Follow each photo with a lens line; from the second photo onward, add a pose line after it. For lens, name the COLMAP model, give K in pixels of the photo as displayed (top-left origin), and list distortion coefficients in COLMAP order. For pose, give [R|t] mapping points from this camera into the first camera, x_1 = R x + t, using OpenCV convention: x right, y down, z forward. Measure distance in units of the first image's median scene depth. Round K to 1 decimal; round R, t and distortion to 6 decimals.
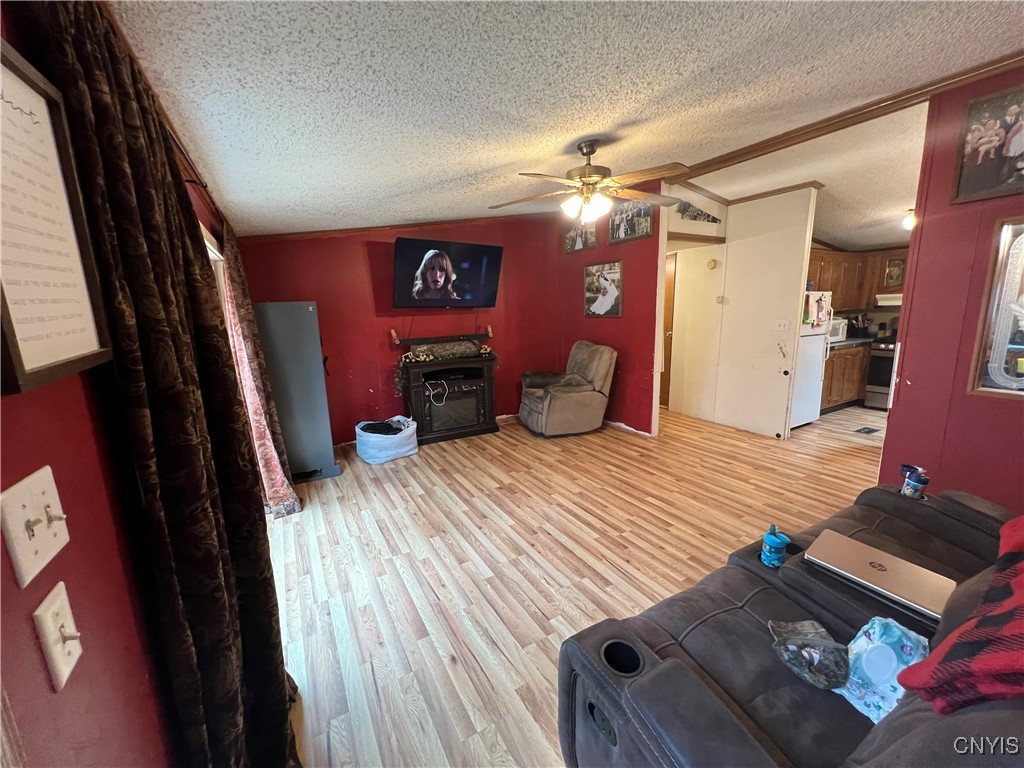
lens RADIAL K [[409.9, 0, 511.3], [0, 409.9, 382.6], [0, 0, 1]] dist [0.001921, -0.000019]
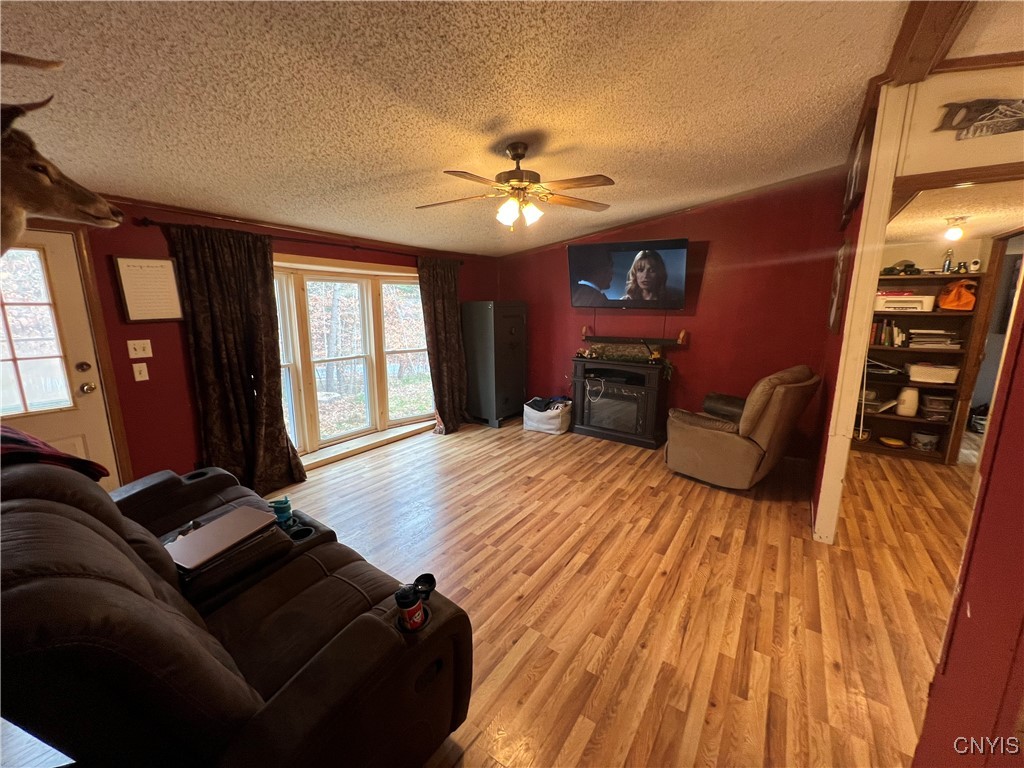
lens RADIAL K [[409.9, 0, 509.6], [0, 409.9, 379.1], [0, 0, 1]] dist [0.001921, -0.000019]
pose [[0.430592, 0.184237, -0.883542, 0.748713], [-0.183421, 0.976378, 0.114206, -0.093647], [0.883712, 0.112884, 0.454214, 0.388488]]
